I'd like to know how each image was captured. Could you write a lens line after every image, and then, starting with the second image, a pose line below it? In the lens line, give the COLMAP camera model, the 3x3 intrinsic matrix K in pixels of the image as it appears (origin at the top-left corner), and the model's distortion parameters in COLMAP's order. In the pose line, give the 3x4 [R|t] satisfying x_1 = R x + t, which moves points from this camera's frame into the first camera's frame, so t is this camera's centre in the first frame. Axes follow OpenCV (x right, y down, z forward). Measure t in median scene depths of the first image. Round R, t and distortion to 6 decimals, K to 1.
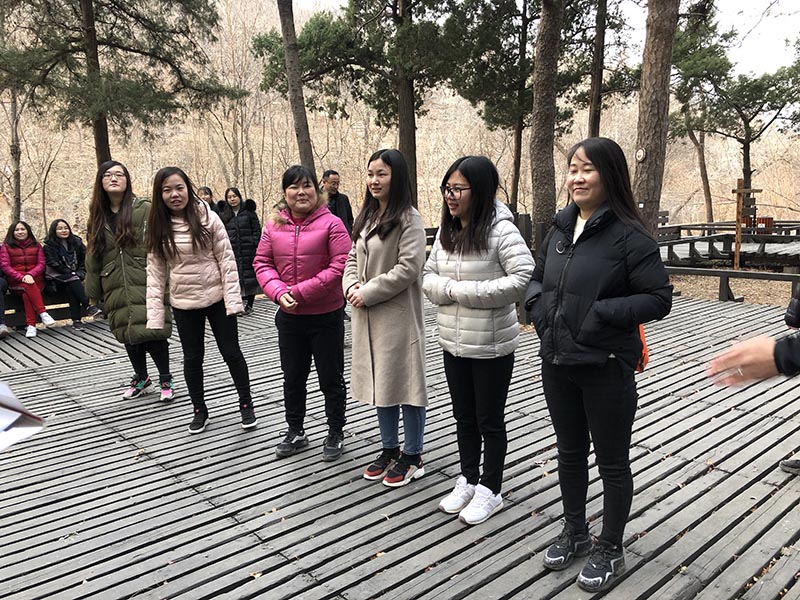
lens RADIAL K [[652.4, 0, 404.1], [0, 652.4, 306.7], [0, 0, 1]] dist [-0.005929, 0.061184]
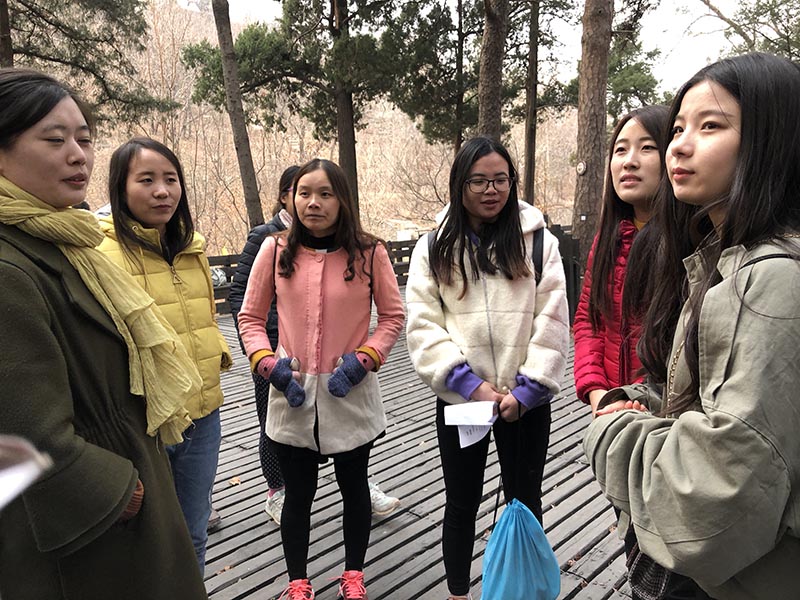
lens RADIAL K [[652.0, 0, 408.6], [0, 652.0, 304.3], [0, 0, 1]] dist [0.028129, -0.022539]
pose [[0.994705, -0.026078, 0.099406, -0.006981], [0.028417, 0.999350, -0.022186, -0.004361], [-0.098763, 0.024893, 0.994800, 0.016804]]
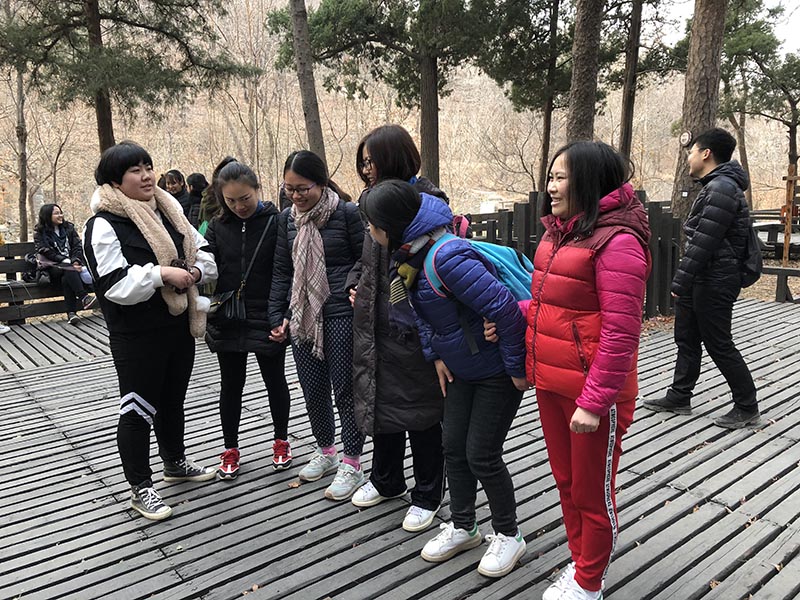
lens RADIAL K [[658.4, 0, 400.0], [0, 658.4, 300.0], [0, 0, 1]] dist [-0.007723, 0.048434]
pose [[0.999260, 0.012323, -0.036437, 0.000165], [-0.011839, 0.999839, 0.013471, -0.010474], [0.036597, -0.013030, 0.999245, 0.045018]]
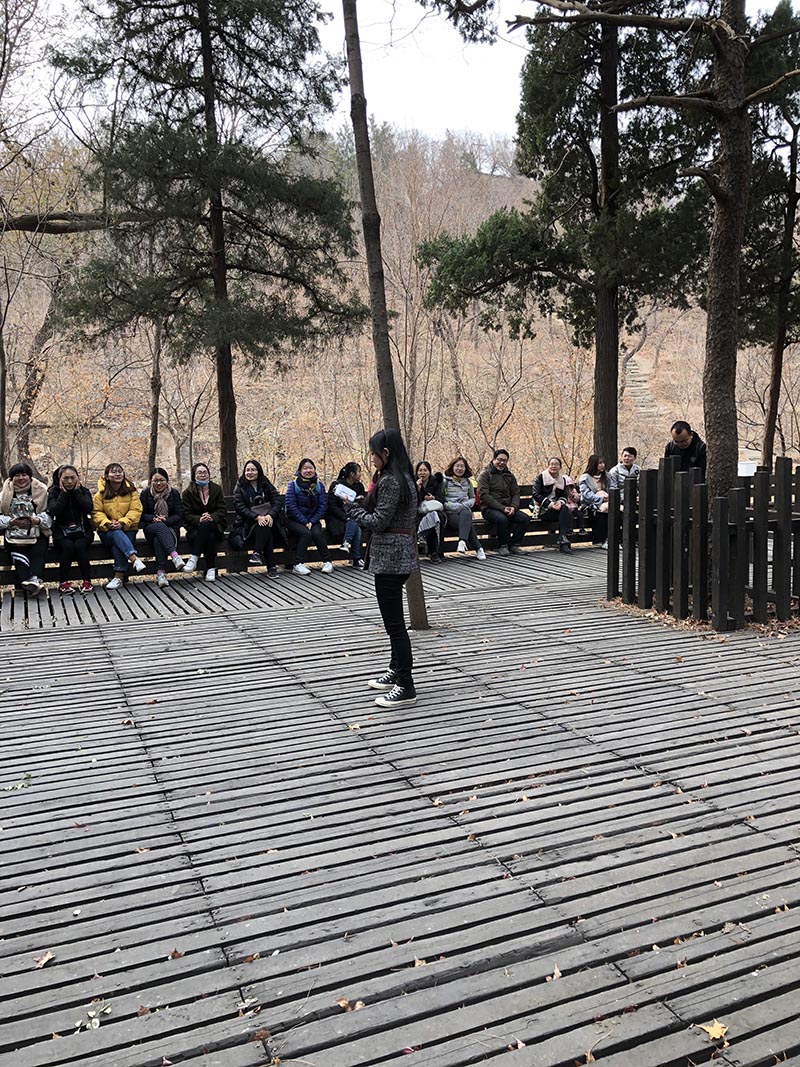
lens RADIAL K [[863.2, 0, 397.5], [0, 863.2, 537.7], [0, 0, 1]] dist [0.025793, 0.002202]
pose [[0.952214, 0.050048, -0.301302, 0.087717], [-0.062682, 0.997507, -0.032405, -0.006680], [0.298929, 0.049742, 0.952978, -0.026053]]
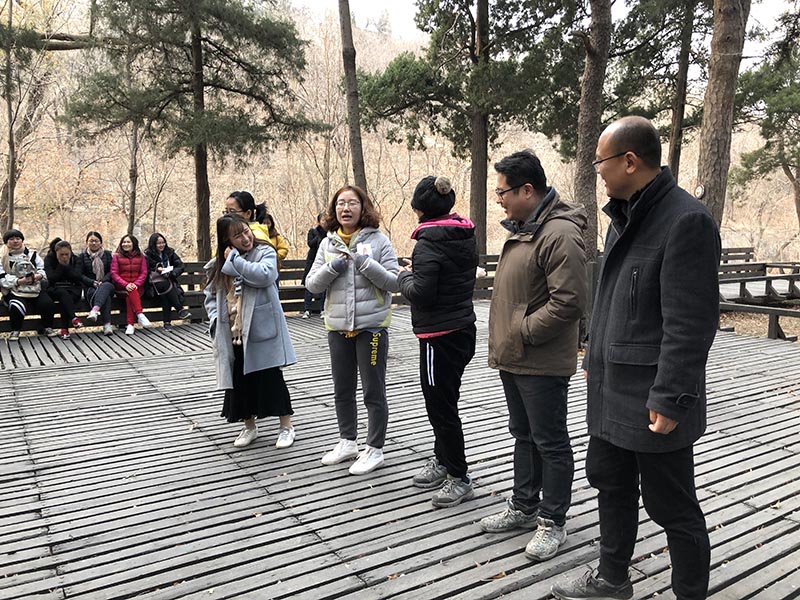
lens RADIAL K [[647.2, 0, 398.1], [0, 647.2, 302.9], [0, 0, 1]] dist [0.025793, 0.002202]
pose [[0.988344, 0.050148, -0.143741, 0.036992], [-0.056257, 0.997664, -0.038747, 0.004426], [0.141462, 0.046382, 0.988857, -0.044026]]
